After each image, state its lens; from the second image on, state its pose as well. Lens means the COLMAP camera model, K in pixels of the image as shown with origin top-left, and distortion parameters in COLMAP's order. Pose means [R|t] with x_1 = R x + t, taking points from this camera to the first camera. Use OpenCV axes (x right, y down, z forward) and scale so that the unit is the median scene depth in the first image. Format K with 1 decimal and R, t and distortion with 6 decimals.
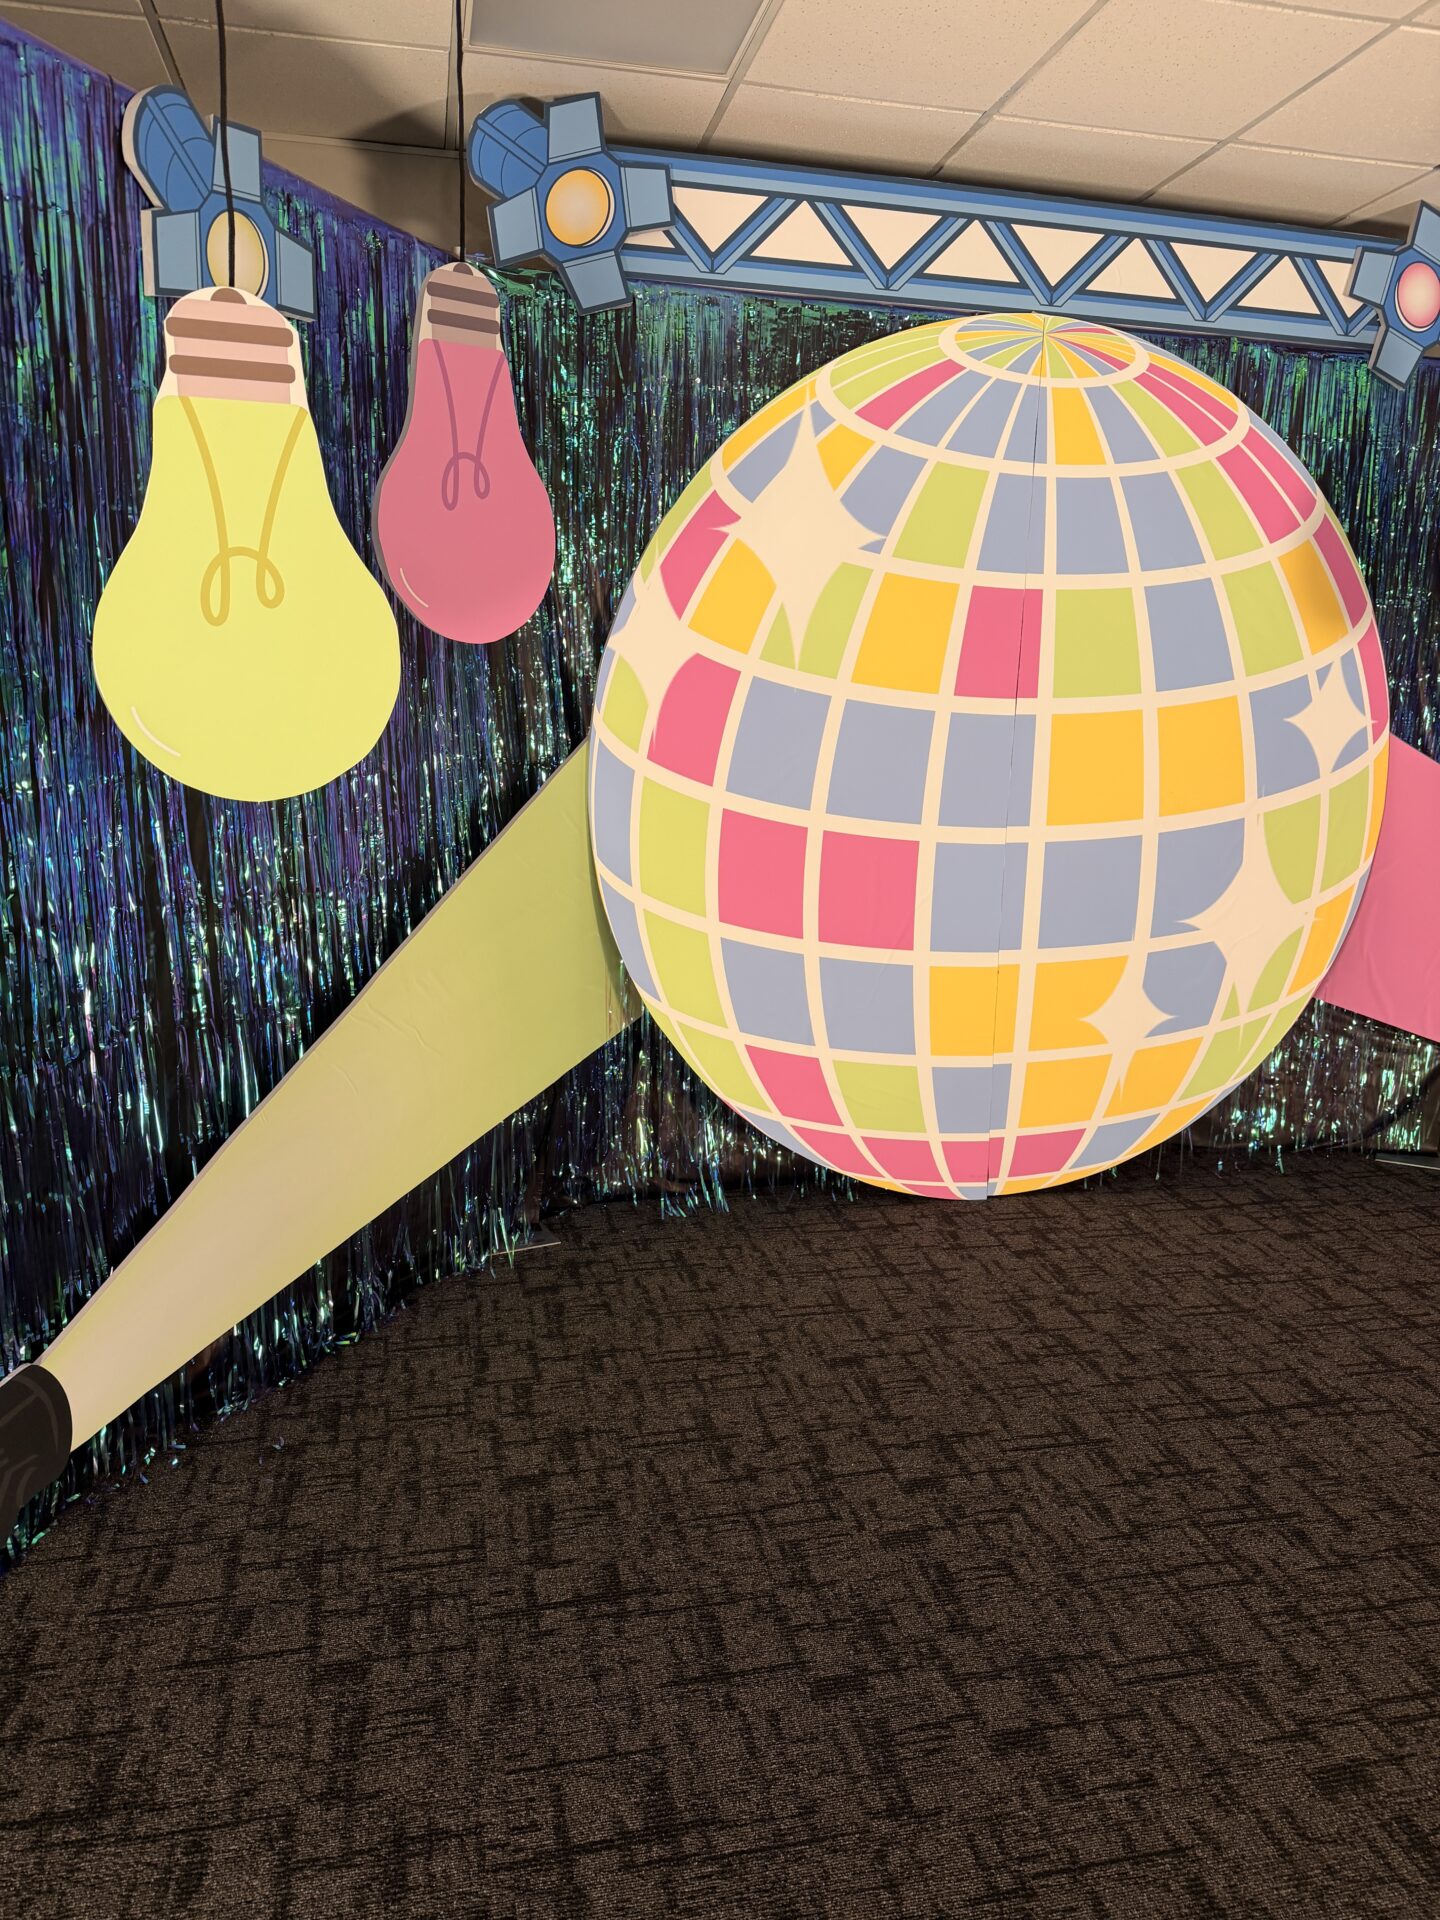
lens RADIAL K [[1354.8, 0, 716.7], [0, 1354.8, 959.9], [0, 0, 1]] dist [0.133277, -0.247904]
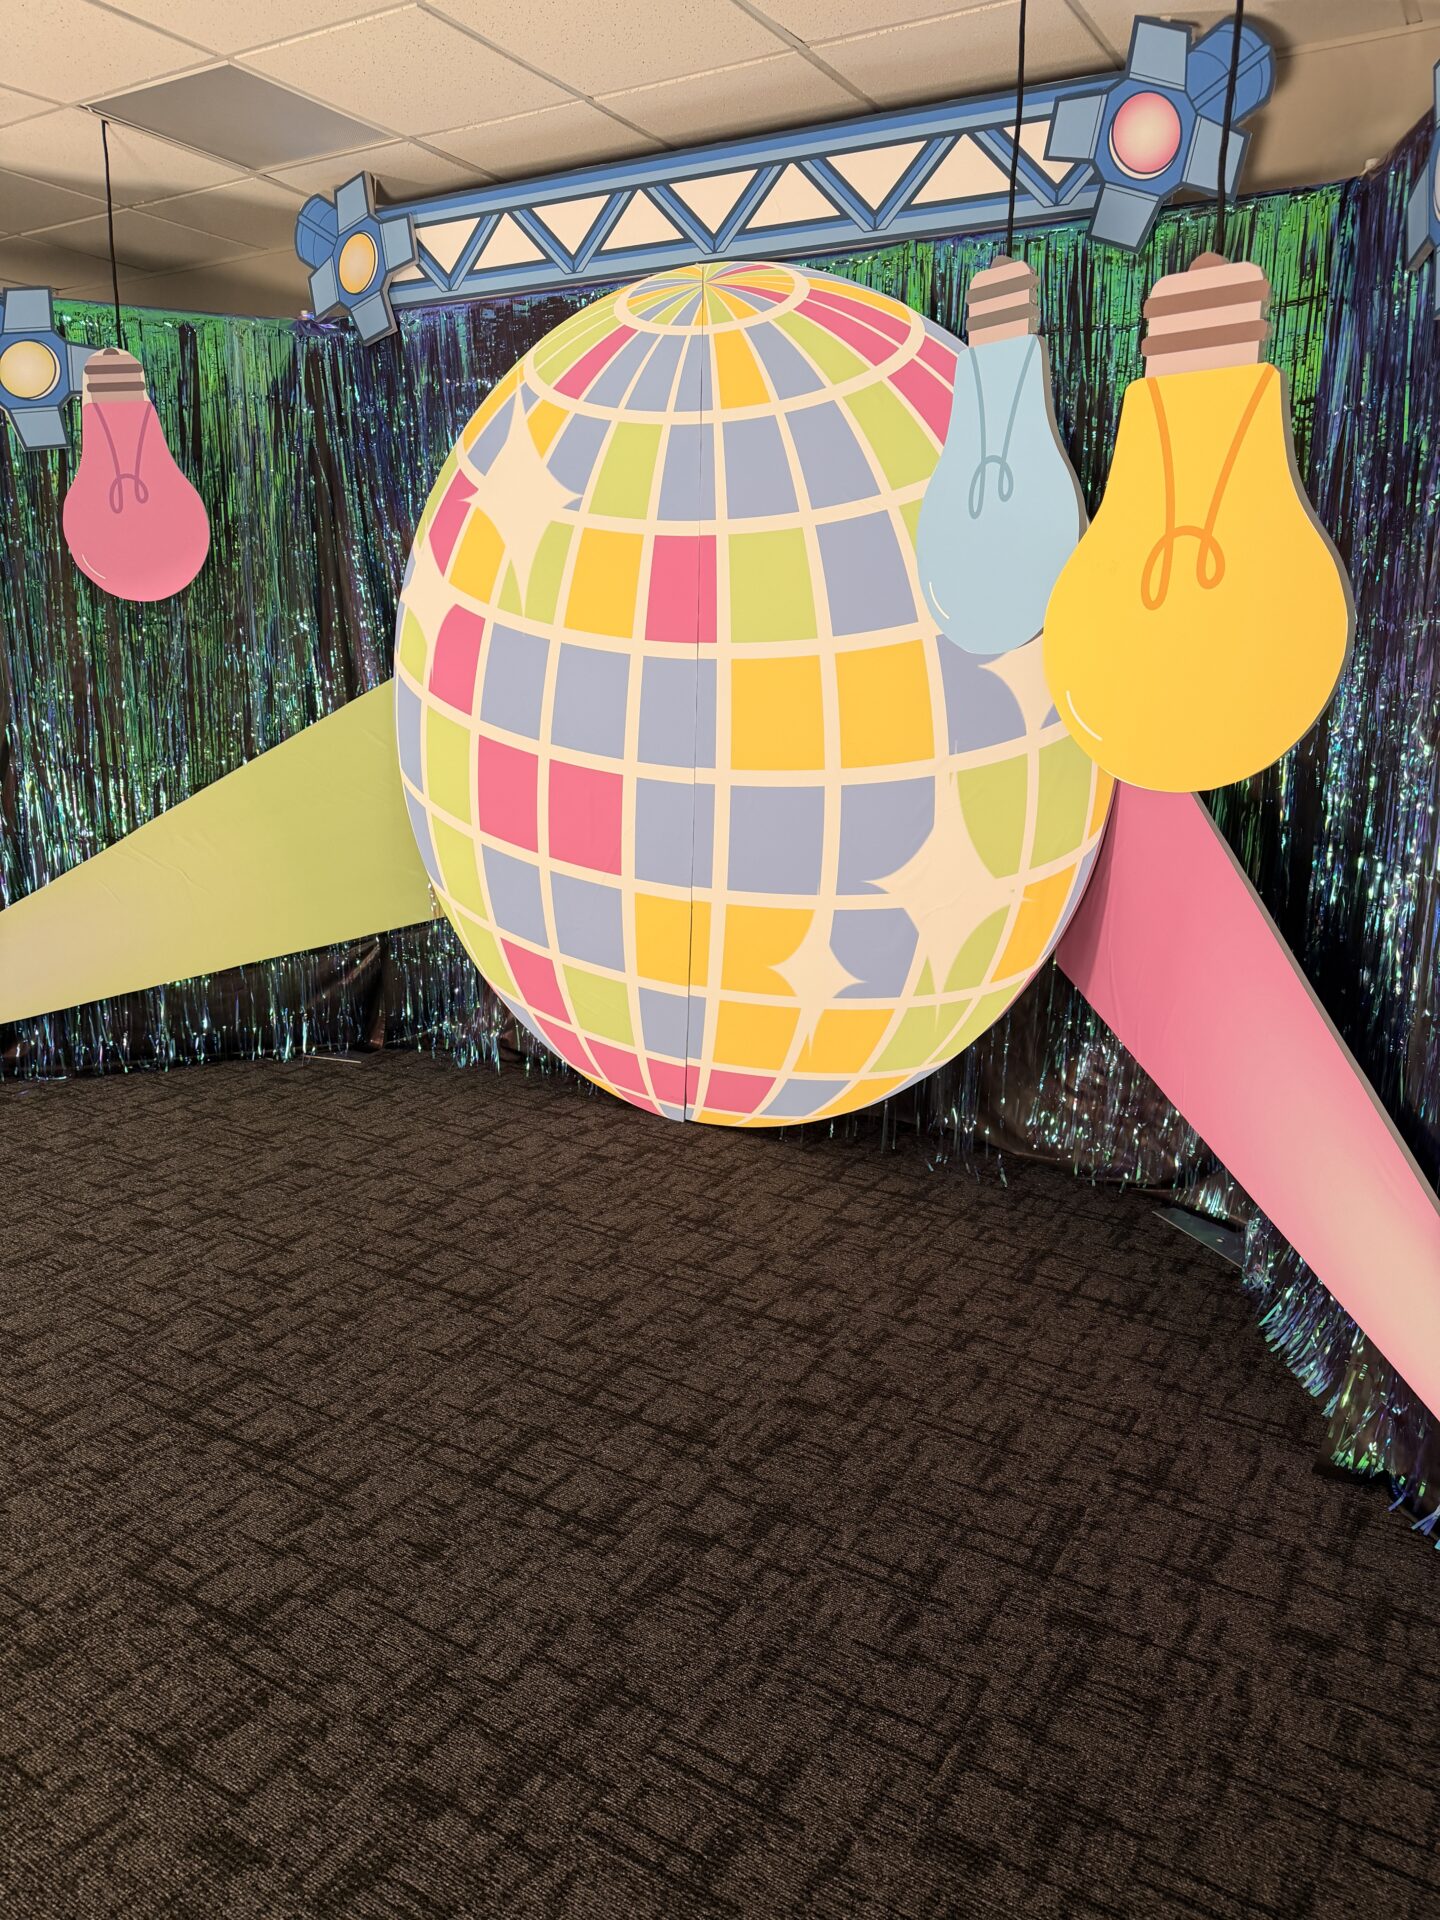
lens RADIAL K [[1334.6, 0, 702.7], [0, 1334.6, 956.5], [0, 0, 1]] dist [0.135199, -0.270461]
pose [[0.719377, 0.150246, -0.678176, 0.970760], [-0.133788, 0.988016, 0.076973, -0.035718], [0.681614, 0.035360, 0.730857, 0.272374]]
